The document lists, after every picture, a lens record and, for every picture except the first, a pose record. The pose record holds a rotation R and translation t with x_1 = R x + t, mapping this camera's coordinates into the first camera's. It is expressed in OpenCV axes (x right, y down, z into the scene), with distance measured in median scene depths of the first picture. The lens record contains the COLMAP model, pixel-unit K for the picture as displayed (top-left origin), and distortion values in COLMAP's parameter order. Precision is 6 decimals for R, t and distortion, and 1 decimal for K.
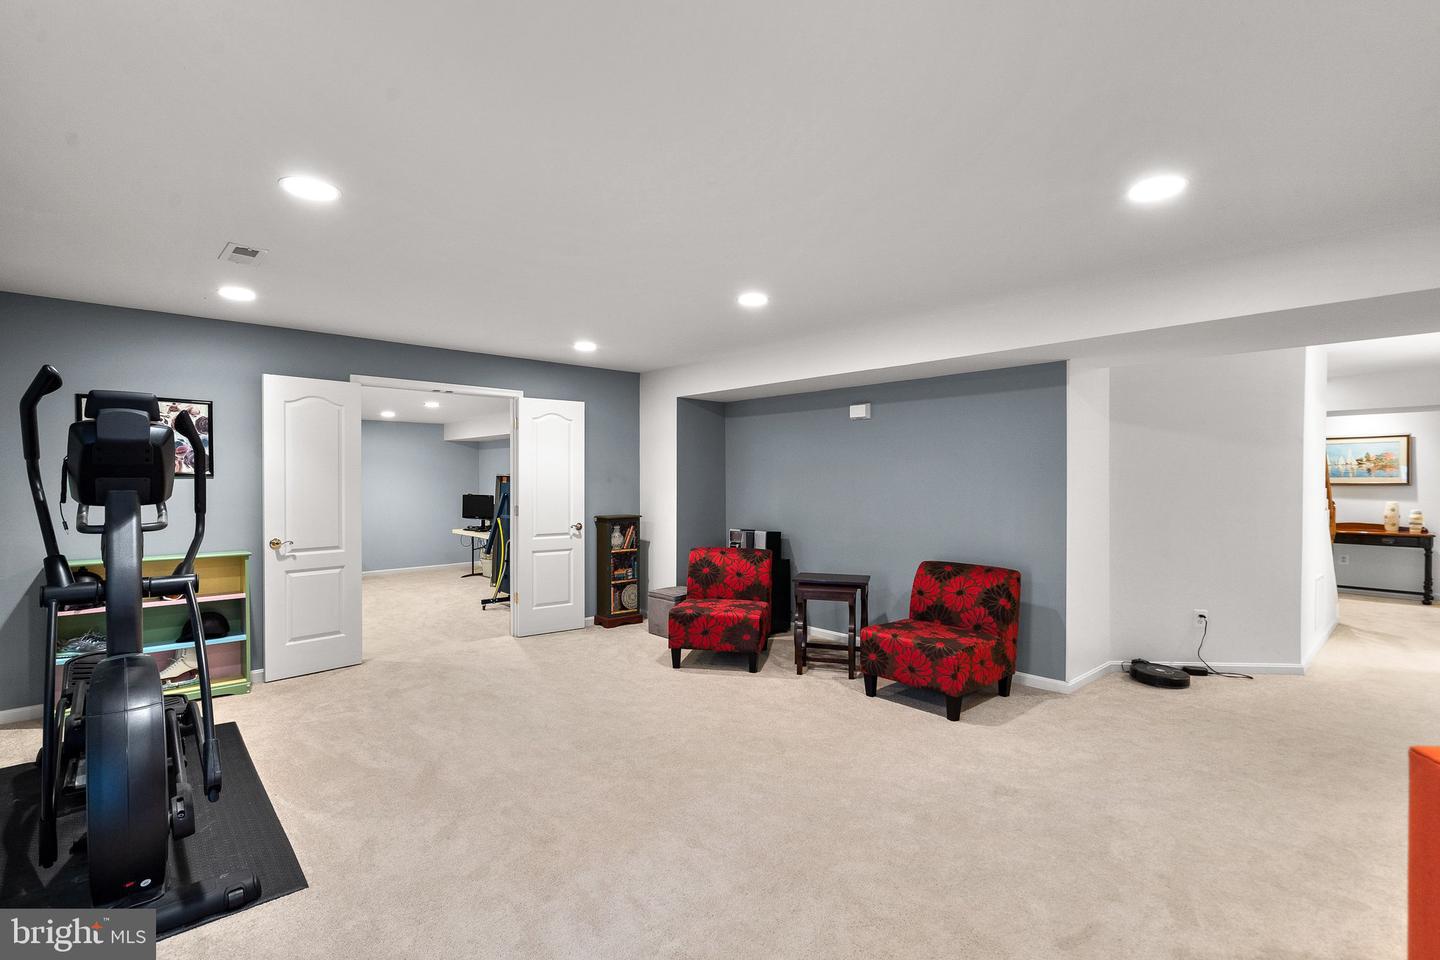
lens RADIAL K [[661.5, 0, 720.0], [0, 661.5, 480.0], [0, 0, 1]] dist [0.001414, 0.000651]
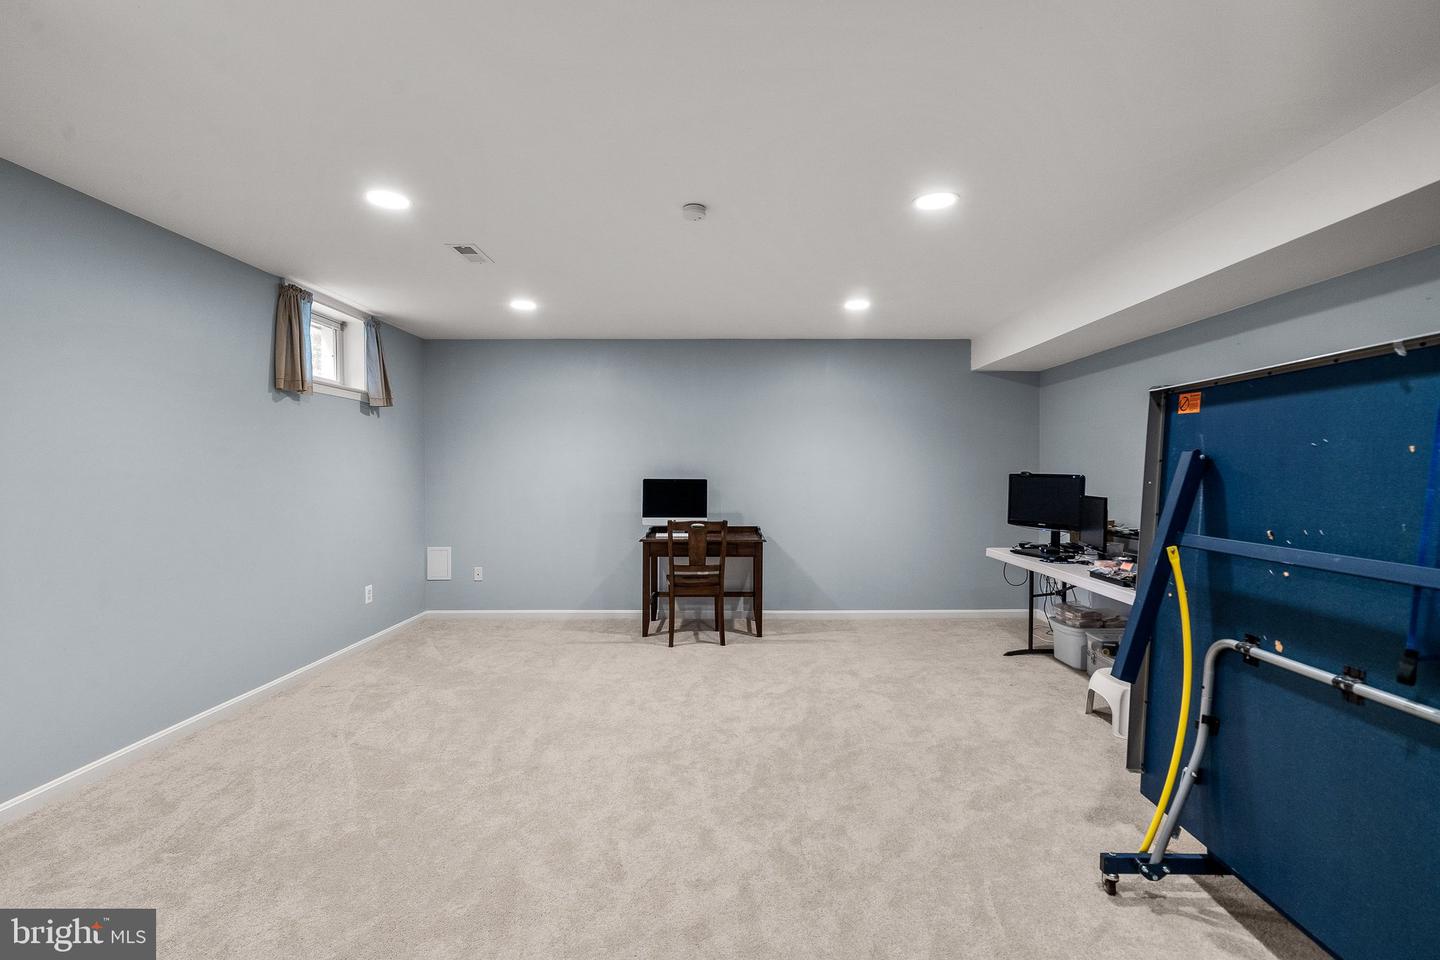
lens RADIAL K [[667.4, 0, 718.4], [0, 667.4, 472.7], [0, 0, 1]] dist [-0.002690, 0.000199]
pose [[0.724752, 0.001983, -0.689007, -0.213919], [-0.004216, 0.999990, -0.001557, 0.022775], [0.688997, 0.004033, 0.724753, 0.519997]]
